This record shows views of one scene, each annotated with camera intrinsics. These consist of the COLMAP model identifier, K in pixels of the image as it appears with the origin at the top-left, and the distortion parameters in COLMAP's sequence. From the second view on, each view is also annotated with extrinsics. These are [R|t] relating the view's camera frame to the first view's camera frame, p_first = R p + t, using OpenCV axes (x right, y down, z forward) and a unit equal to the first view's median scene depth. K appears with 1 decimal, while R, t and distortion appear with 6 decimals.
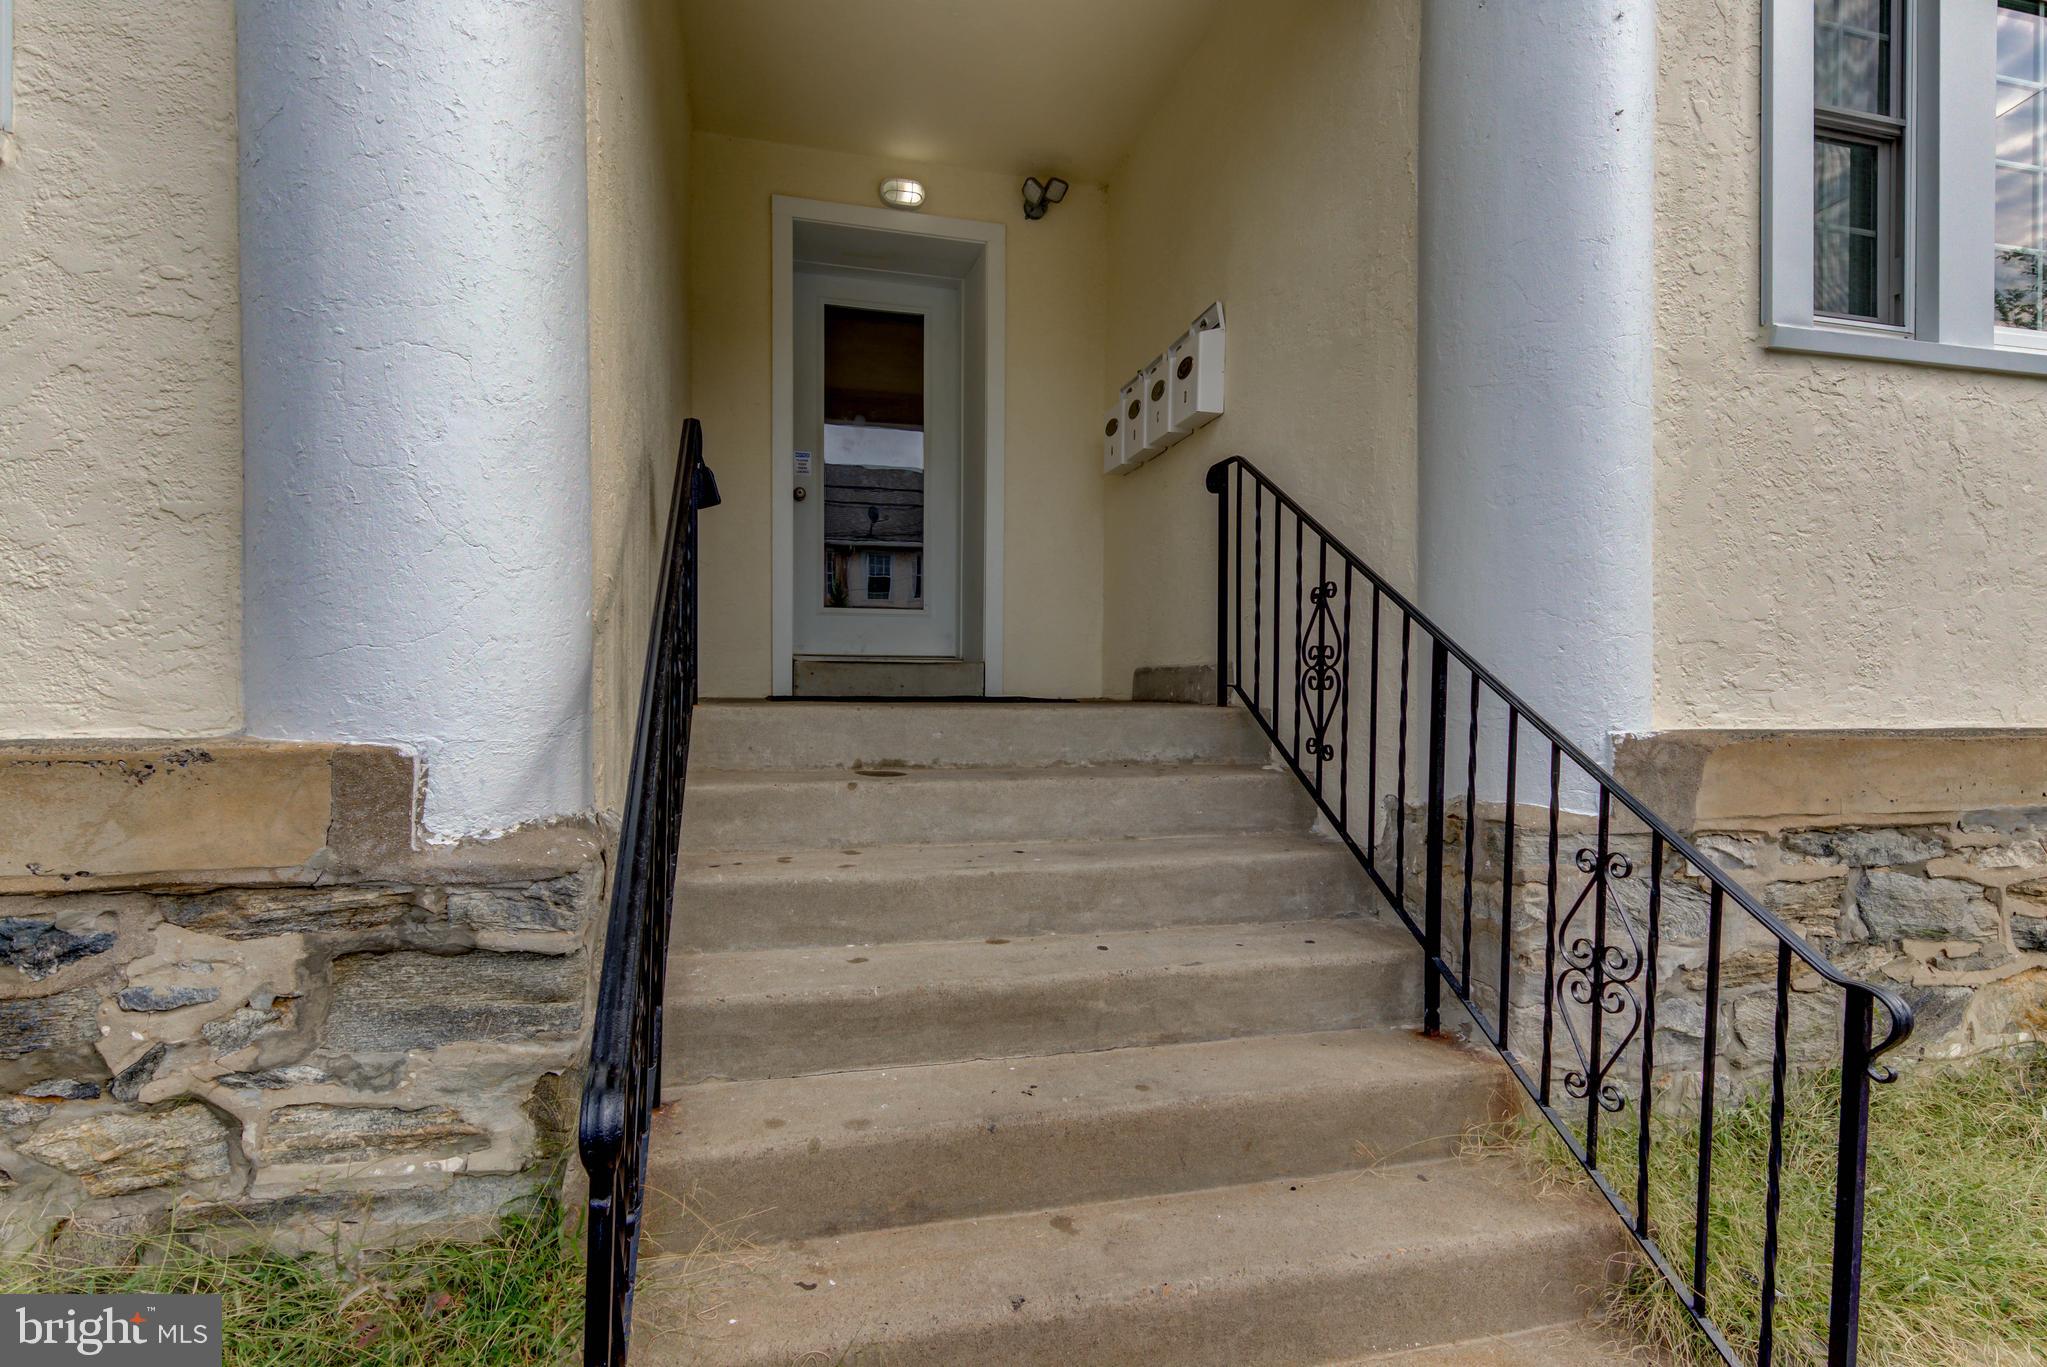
lens RADIAL K [[1033.6, 0, 1023.5], [0, 1033.6, 683.5], [0, 0, 1]] dist [-0.000333, 0.000353]
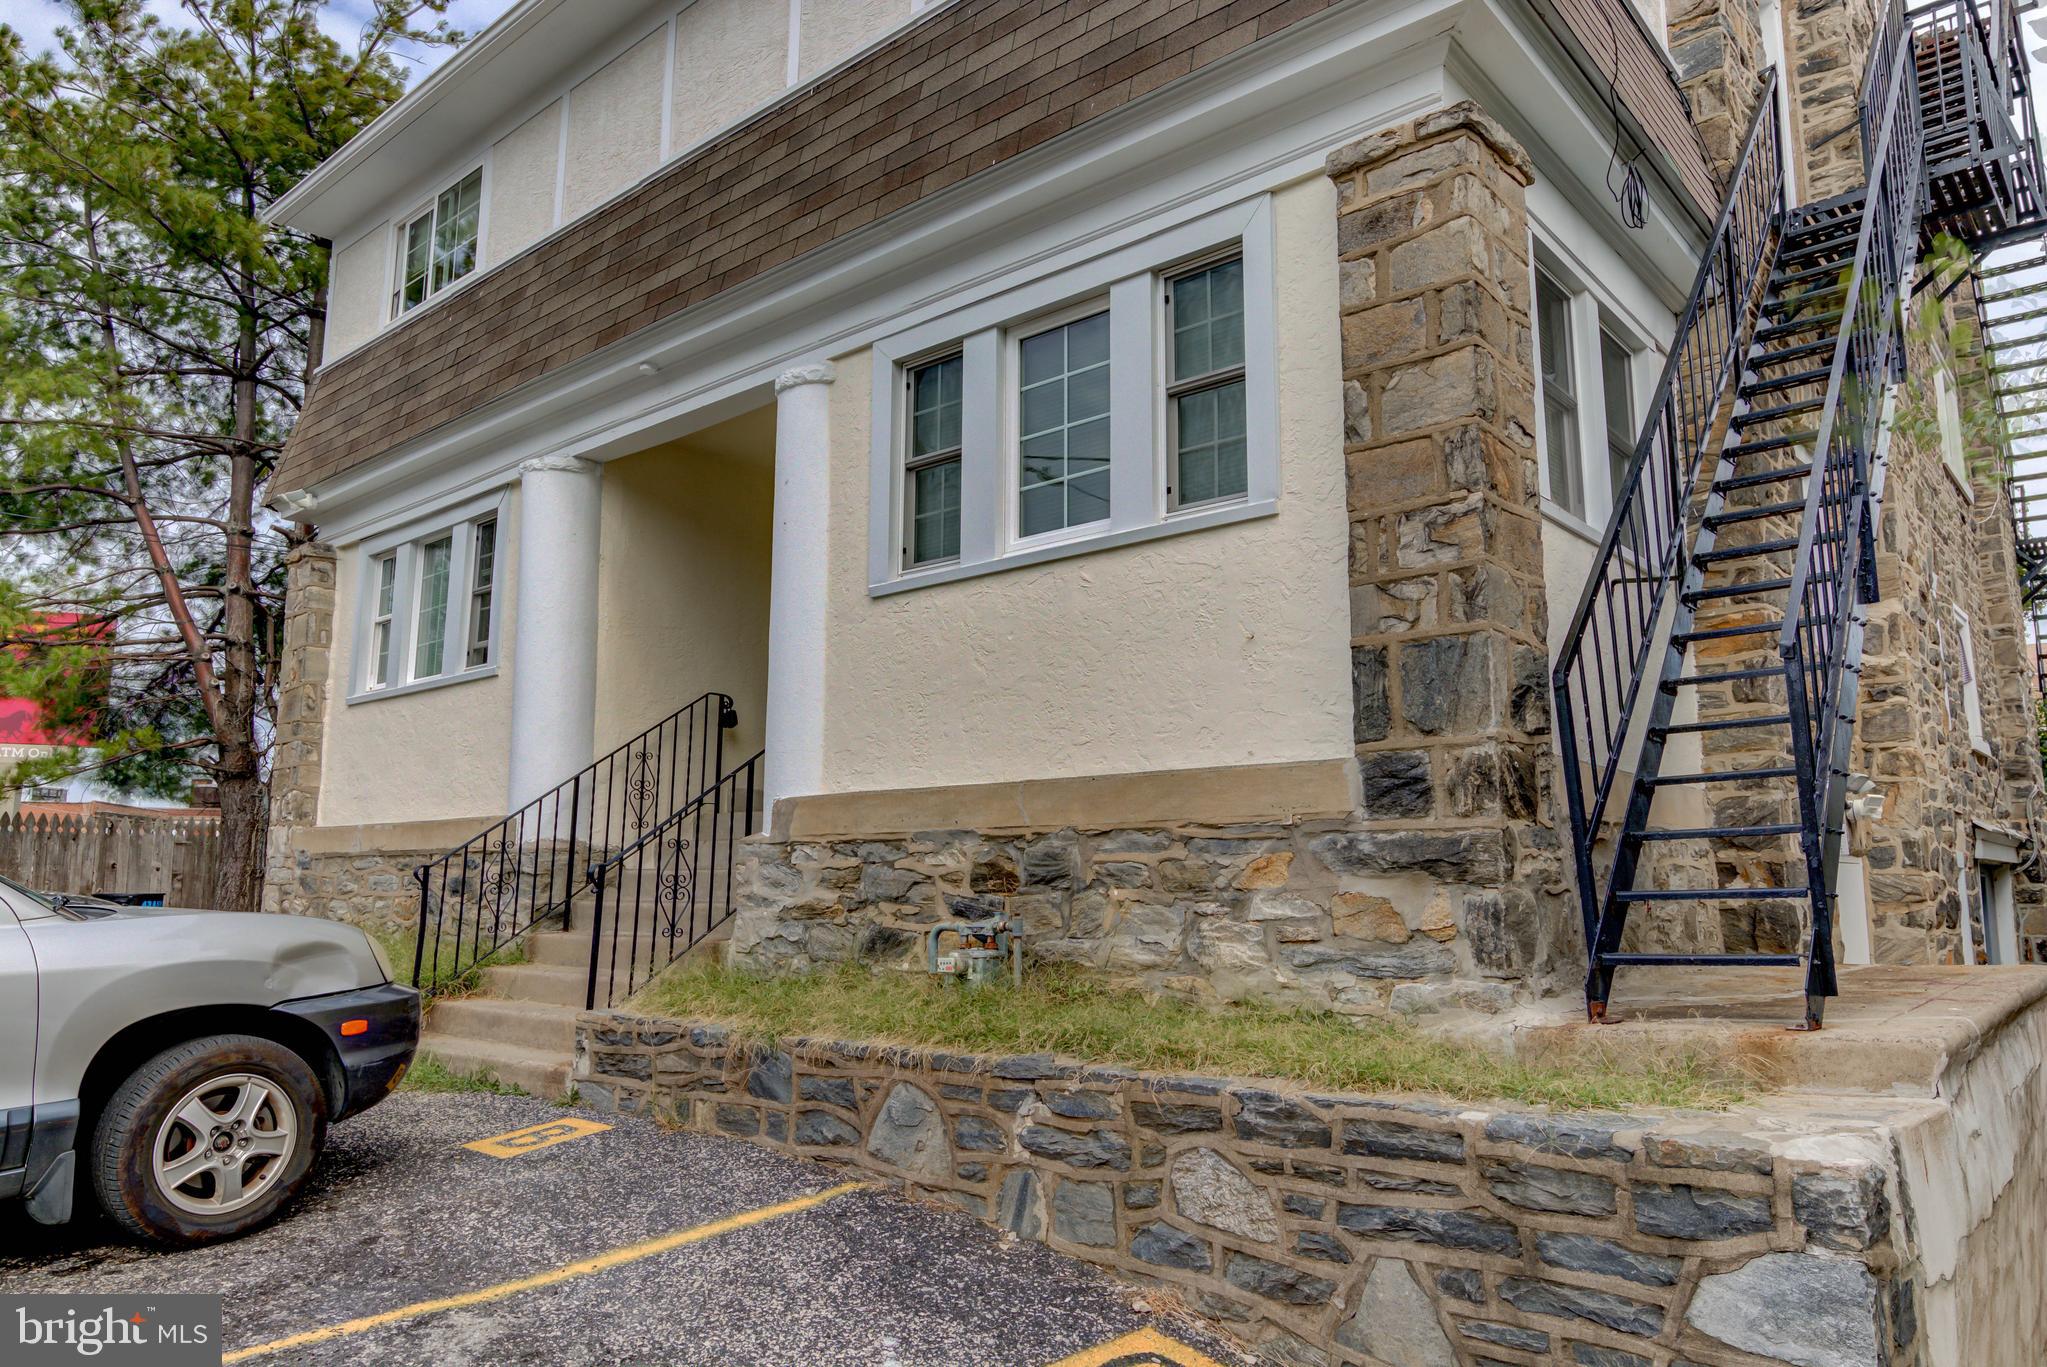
lens RADIAL K [[1360.4, 0, 1023.5], [0, 1360.4, 683.5], [0, 0, 1]] dist [0.055172, -0.000137]
pose [[0.556973, -0.128211, -0.820575, 3.005424], [0.005846, 0.988594, -0.150495, 0.226453], [0.830510, 0.079024, 0.551370, -0.169029]]
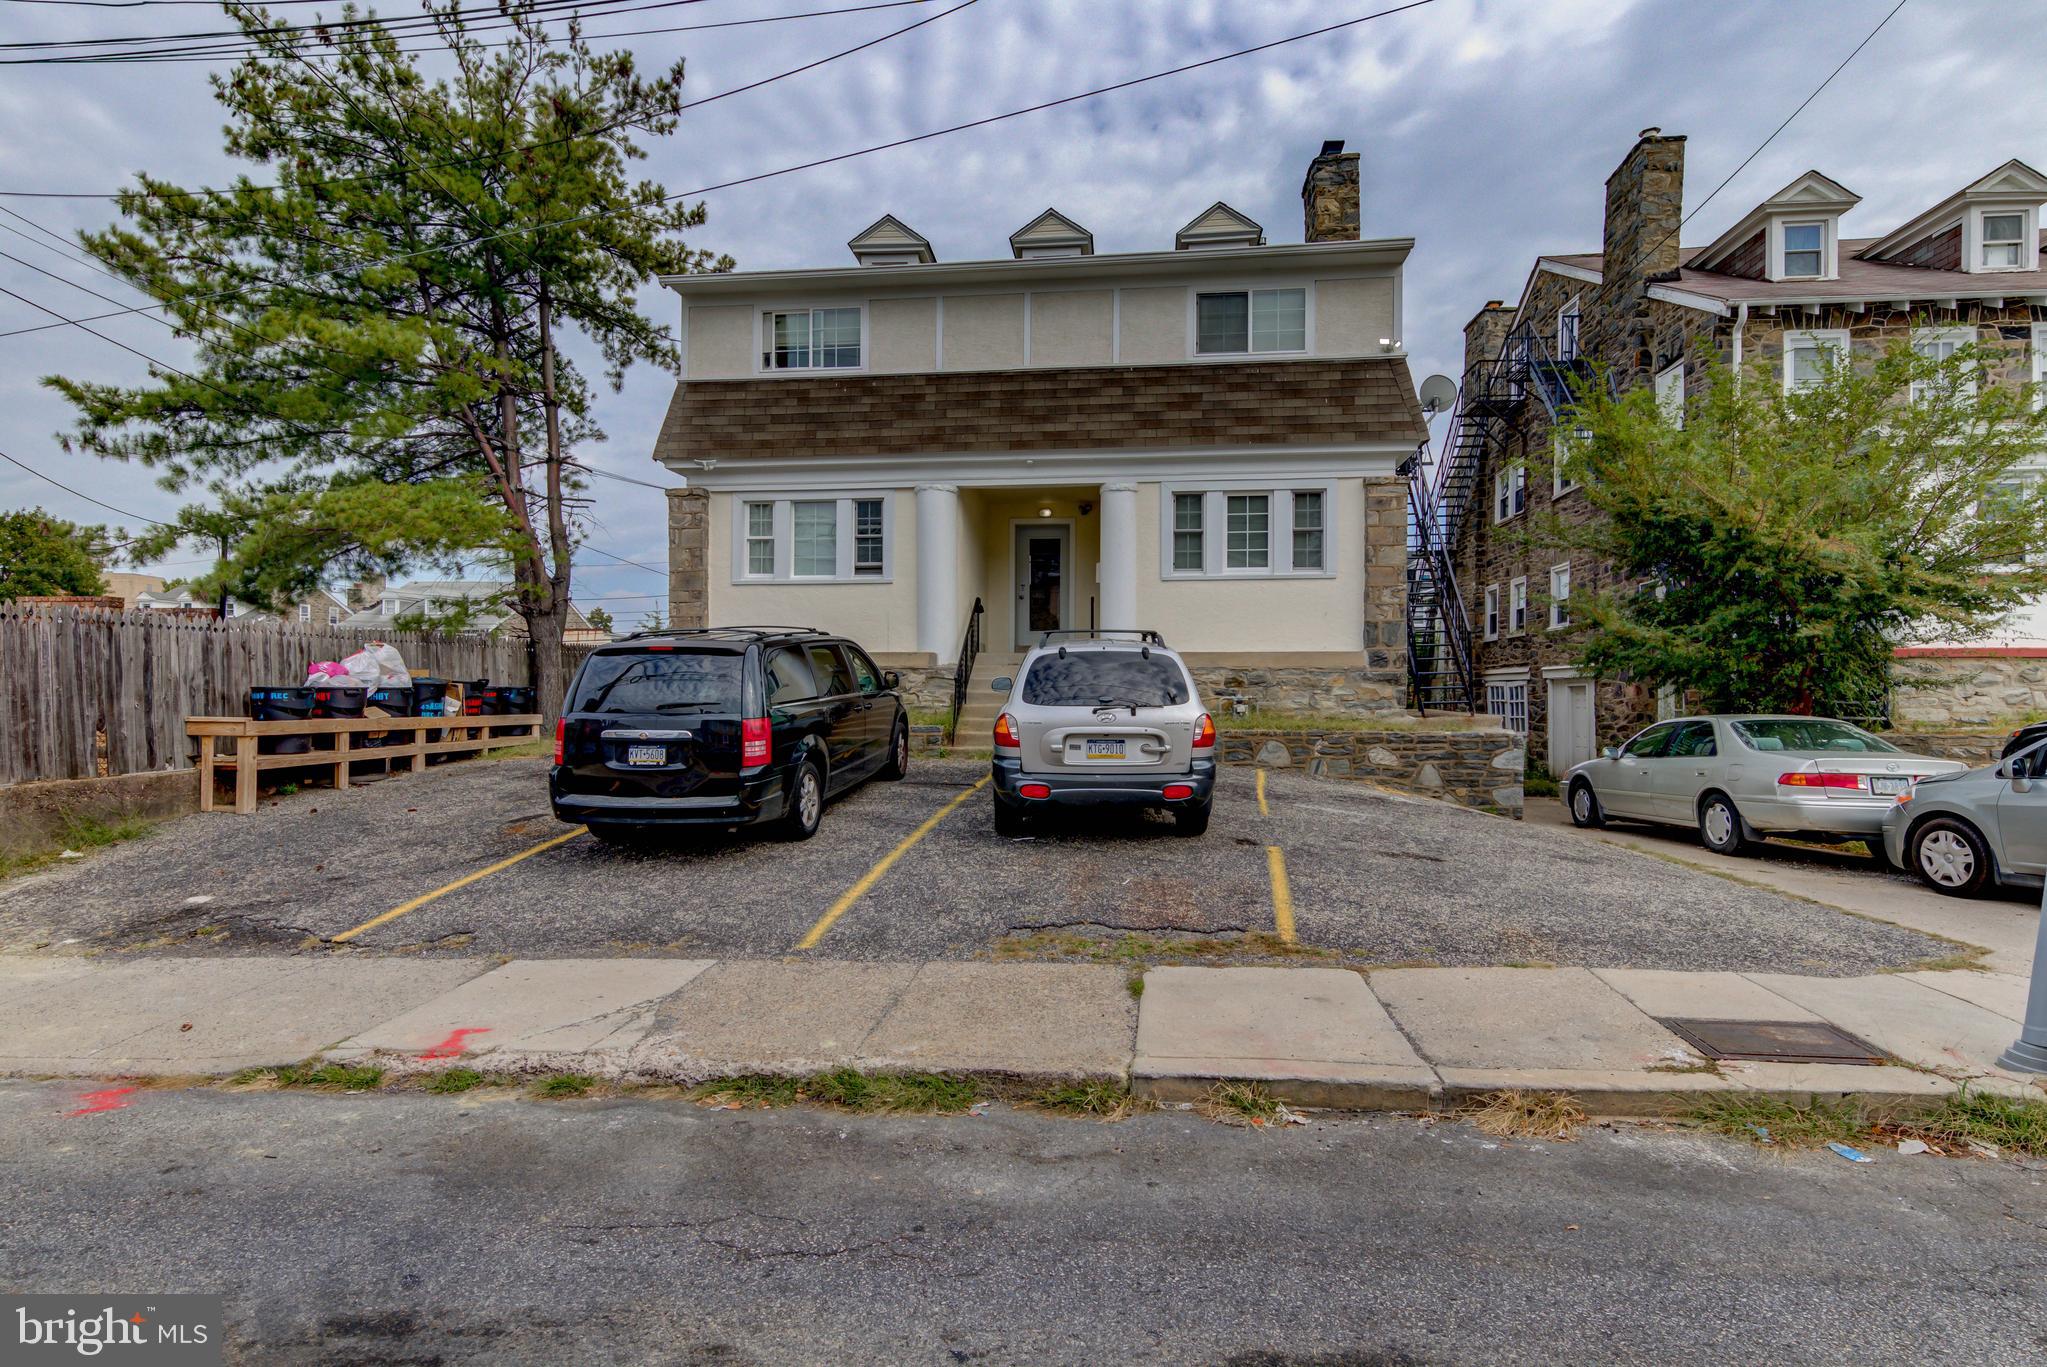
lens RADIAL K [[1033.6, 0, 1023.5], [0, 1033.6, 683.5], [0, 0, 1]] dist [-0.000333, 0.000353]
pose [[0.928061, -0.002666, -0.372419, 2.057569], [0.002506, 0.999996, -0.000913, 0.211417], [0.372420, -0.000086, 0.928064, -4.218648]]
